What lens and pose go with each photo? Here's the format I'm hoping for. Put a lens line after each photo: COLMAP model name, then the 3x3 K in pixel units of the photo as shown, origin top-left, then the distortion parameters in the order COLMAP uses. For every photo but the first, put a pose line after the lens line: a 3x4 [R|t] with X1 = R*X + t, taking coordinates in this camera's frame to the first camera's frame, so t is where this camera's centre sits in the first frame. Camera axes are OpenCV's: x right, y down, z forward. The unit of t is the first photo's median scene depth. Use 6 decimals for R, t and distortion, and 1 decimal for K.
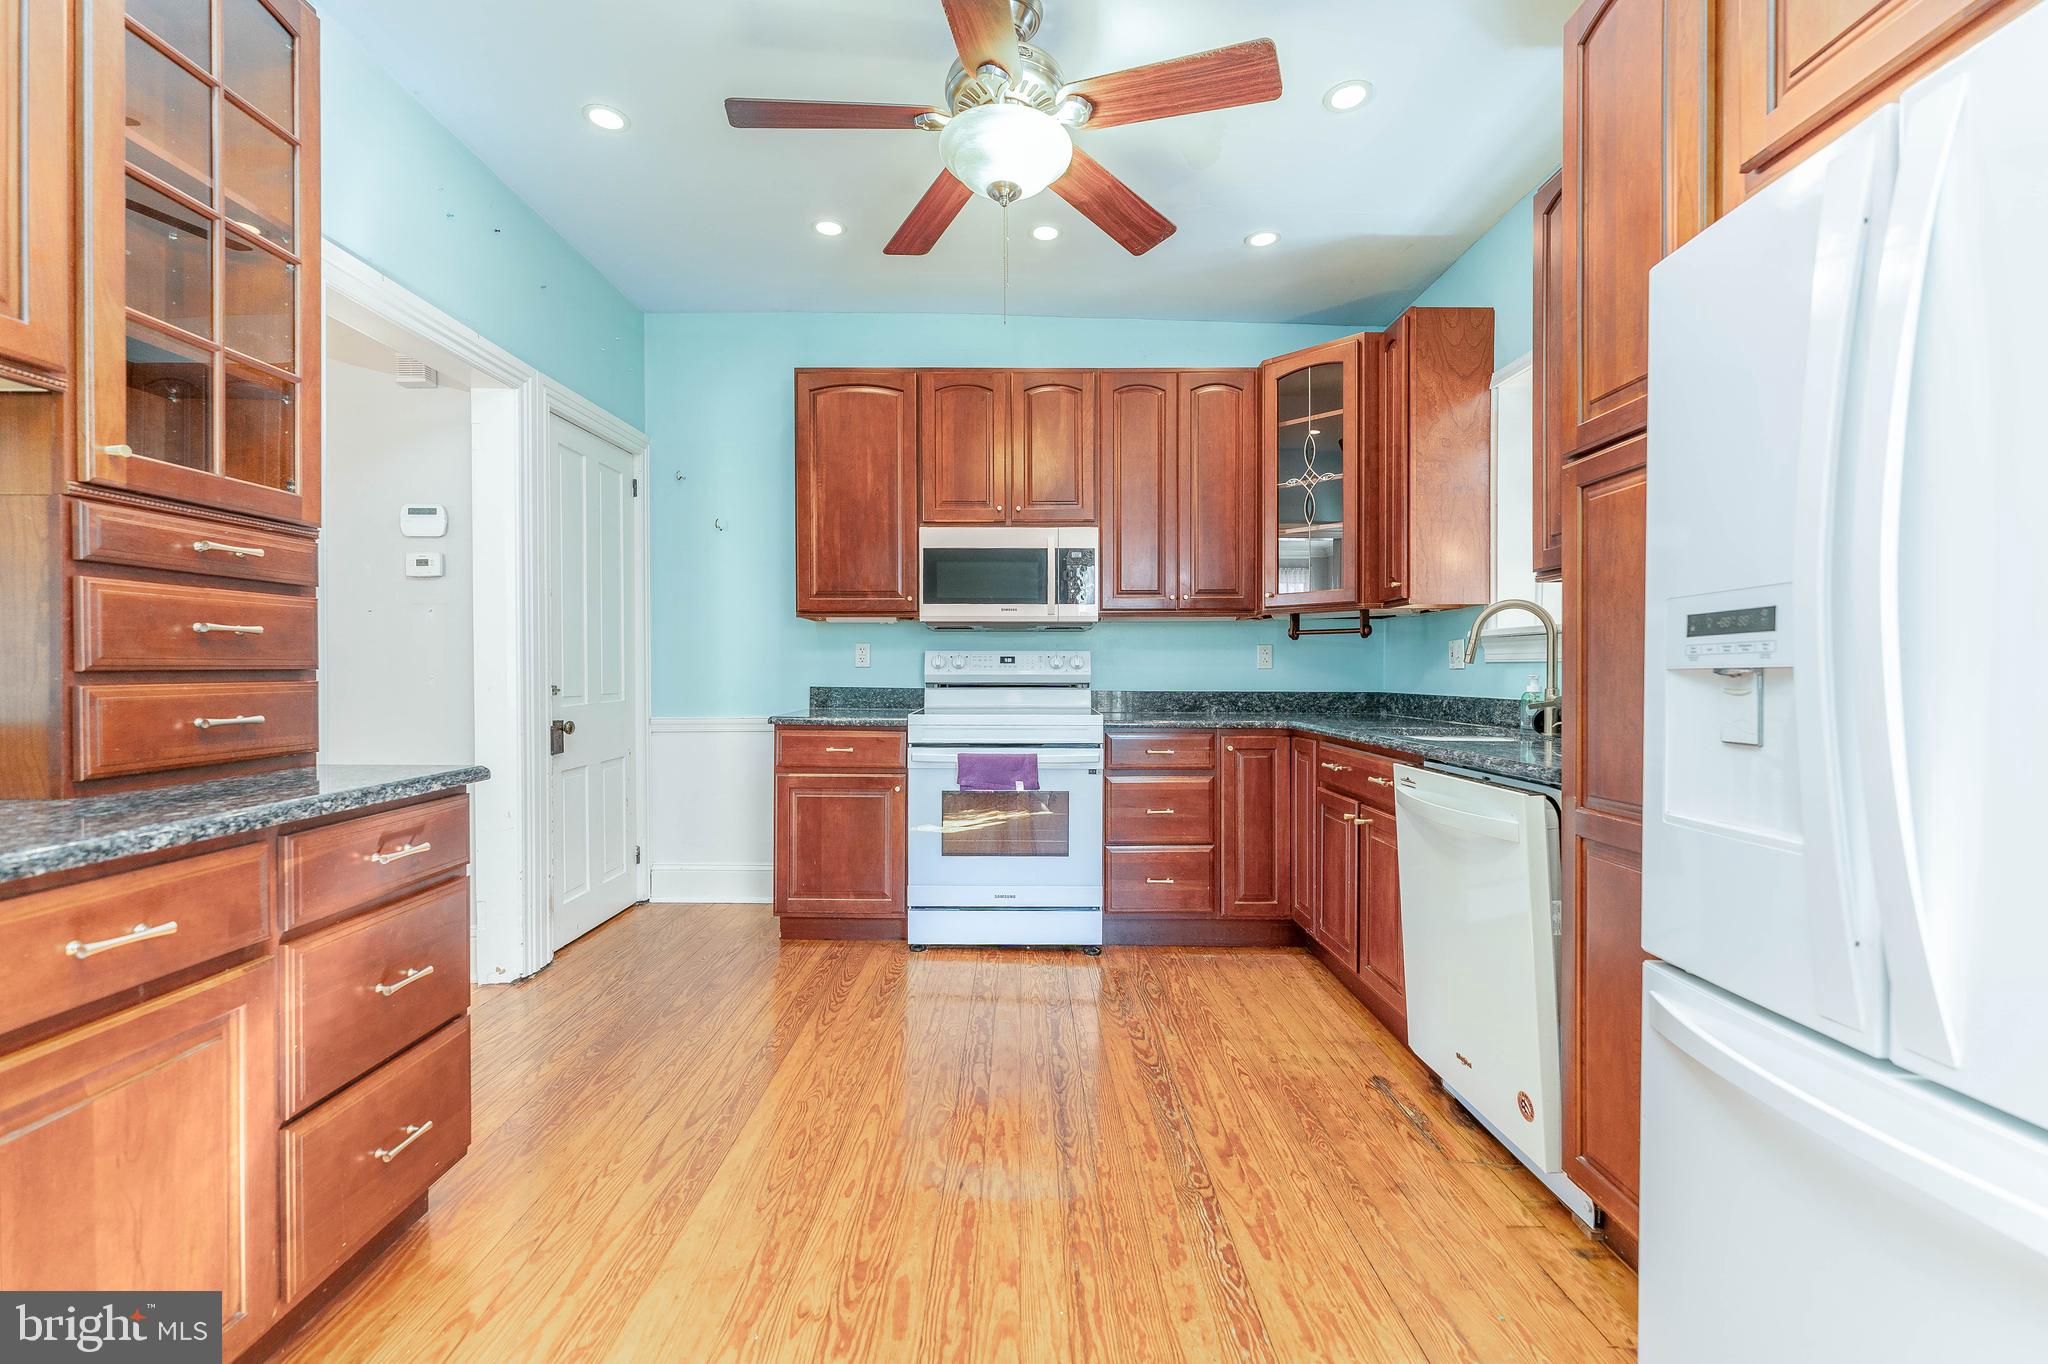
lens RADIAL K [[847.7, 0, 1020.4], [0, 847.7, 680.0], [0, 0, 1]] dist [0.002360, -0.000123]
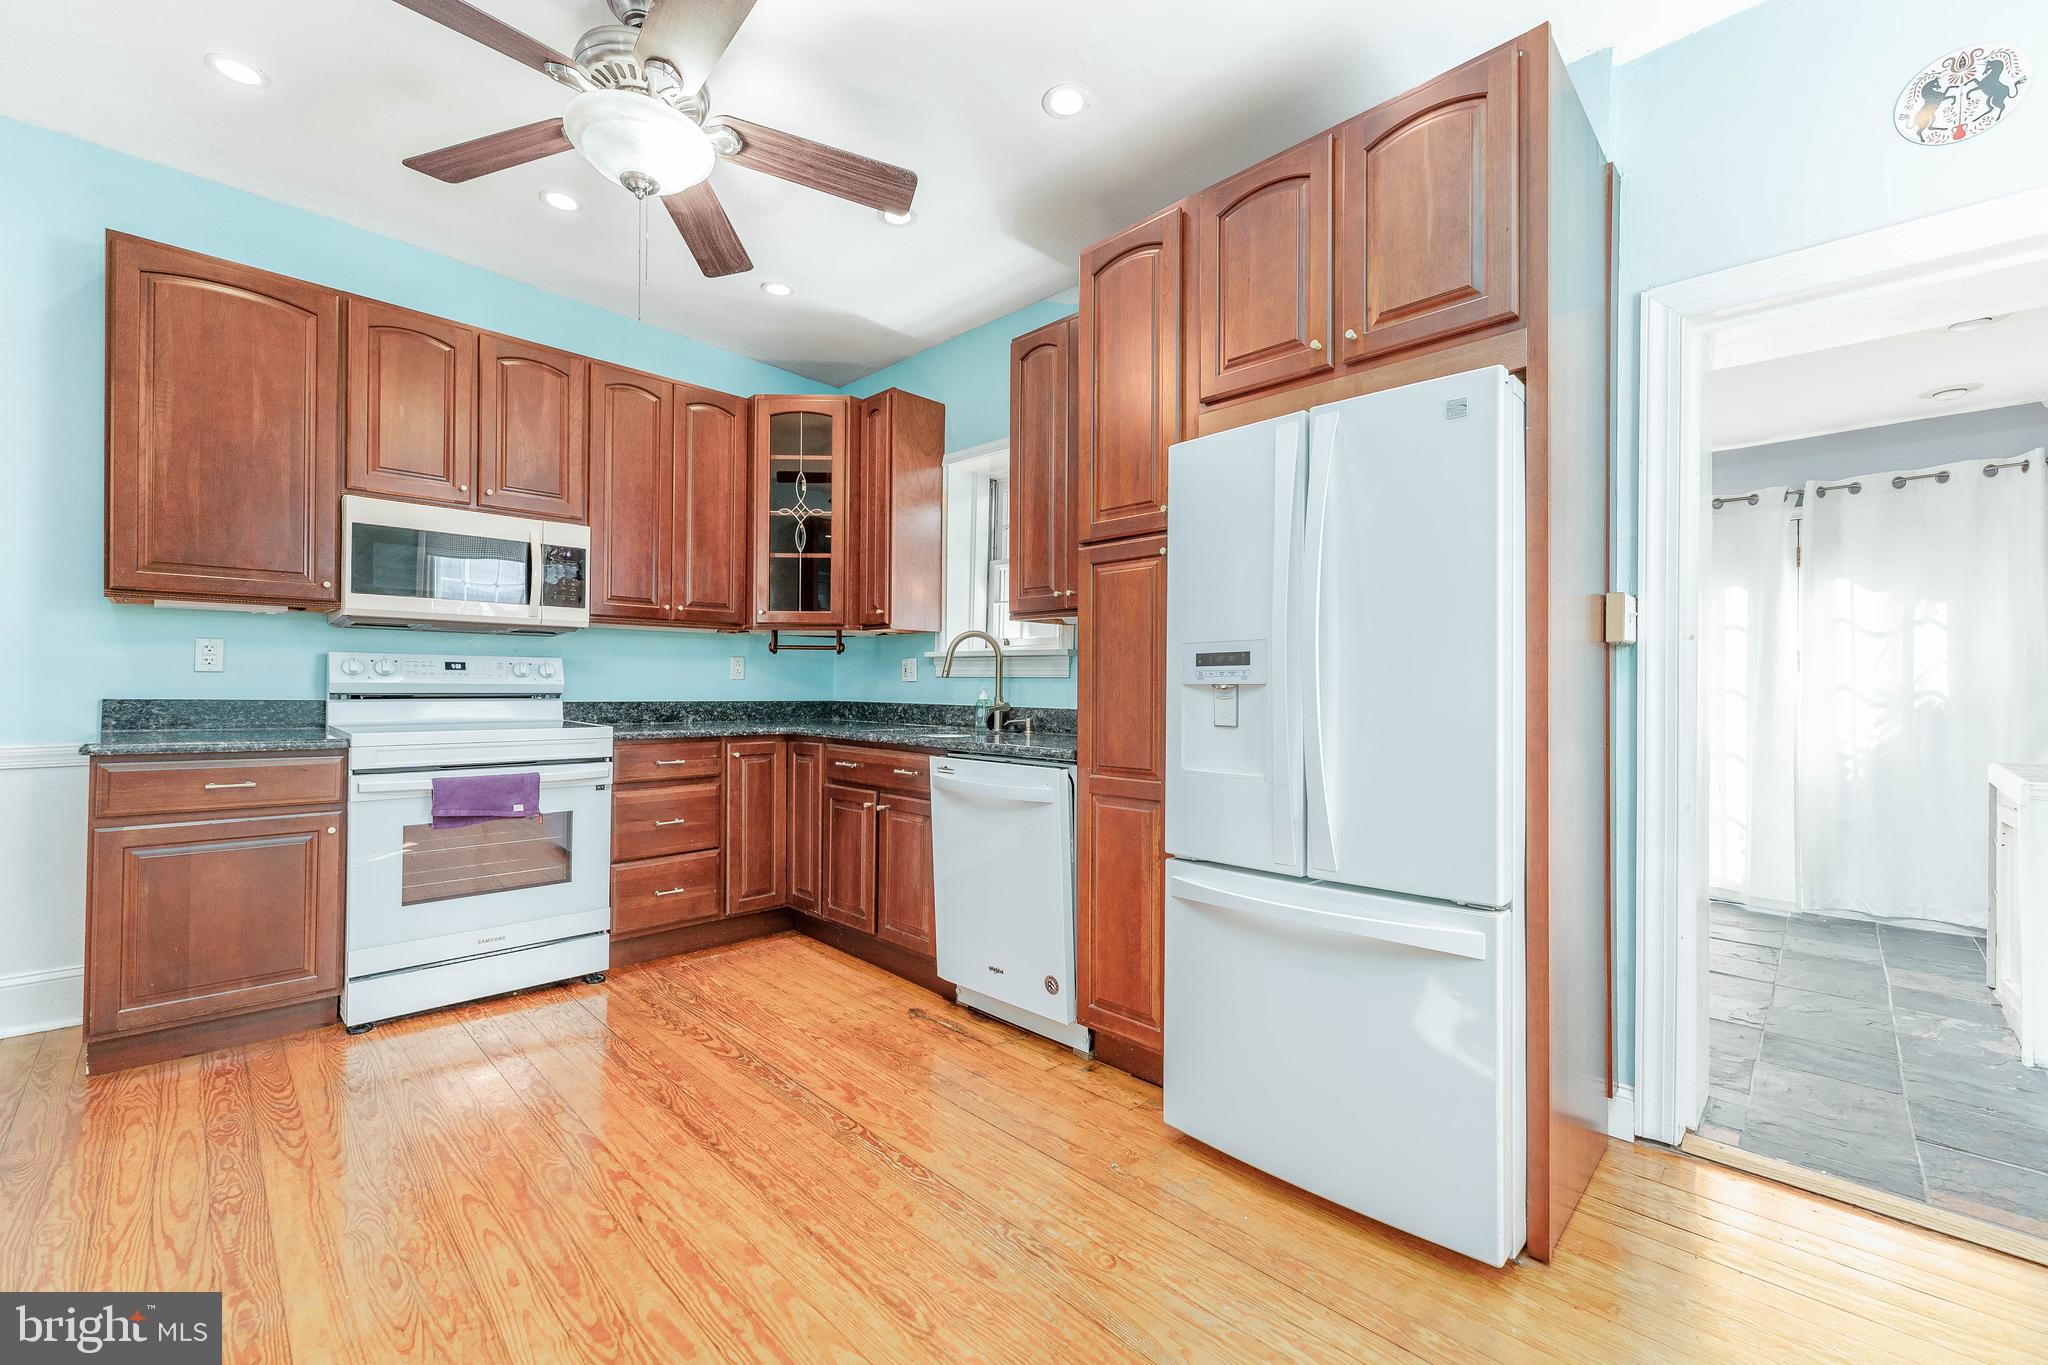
lens RADIAL K [[833.1, 0, 1012.8], [0, 833.1, 686.7], [0, 0, 1]] dist [0.000681, 0.000229]
pose [[0.709259, 0.004355, 0.704935, -0.244617], [-0.001467, 0.999988, -0.004701, -0.000074], [-0.704947, 0.002300, 0.709257, 0.019913]]
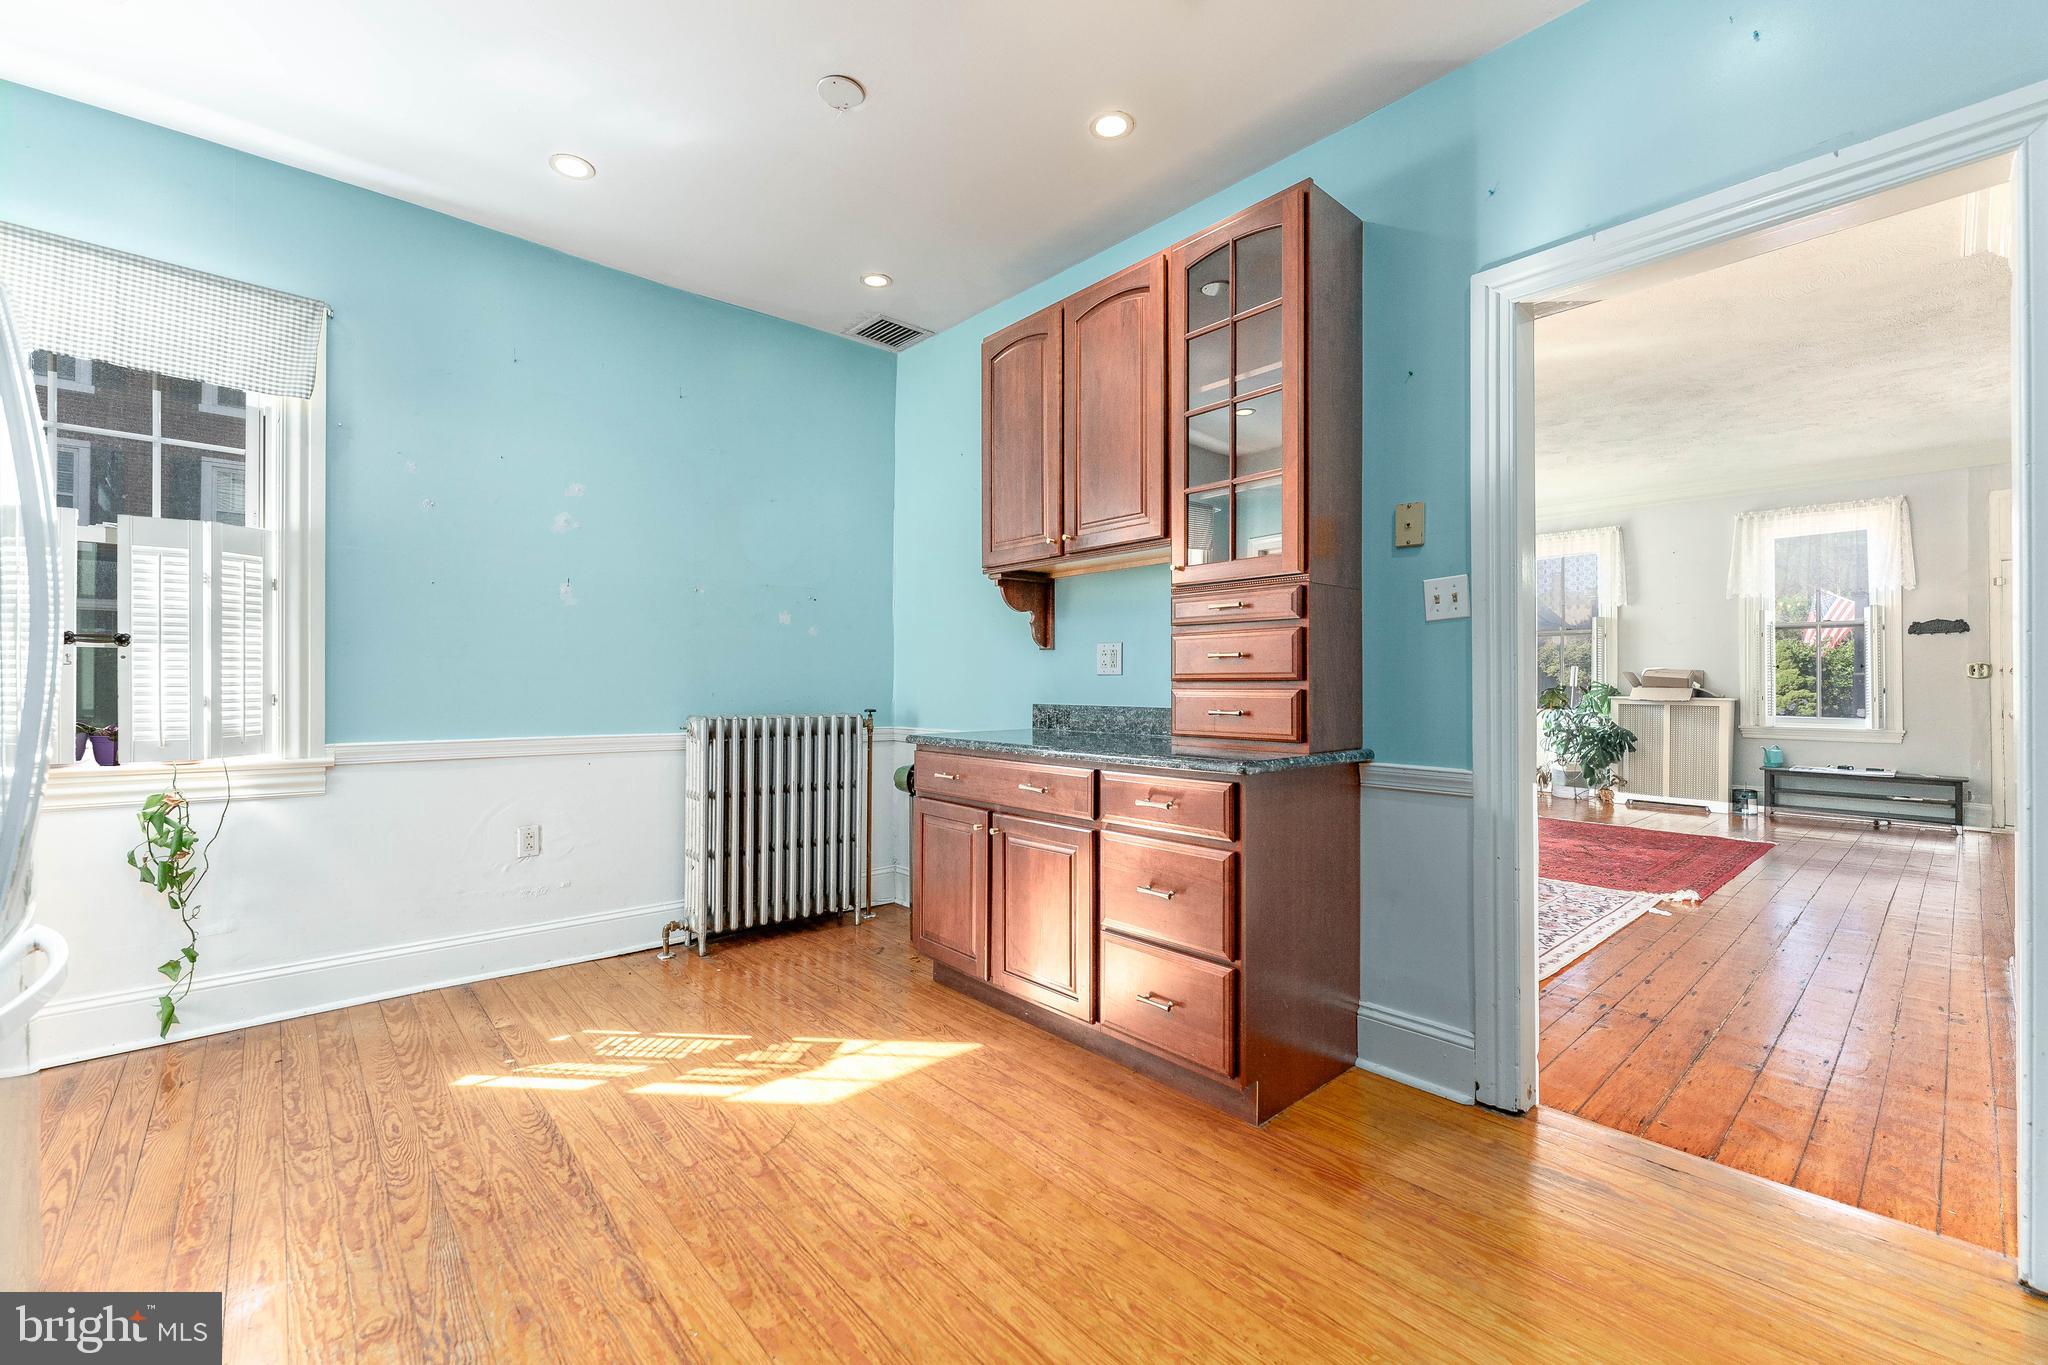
lens RADIAL K [[837.0, 0, 1027.6], [0, 837.0, 682.4], [0, 0, 1]] dist [0.006124, 0.000068]
pose [[-0.747089, -0.005904, -0.664698, 0.184048], [-0.012754, 0.999904, 0.005453, -0.005078], [0.664602, 0.012551, -0.747092, 0.883584]]
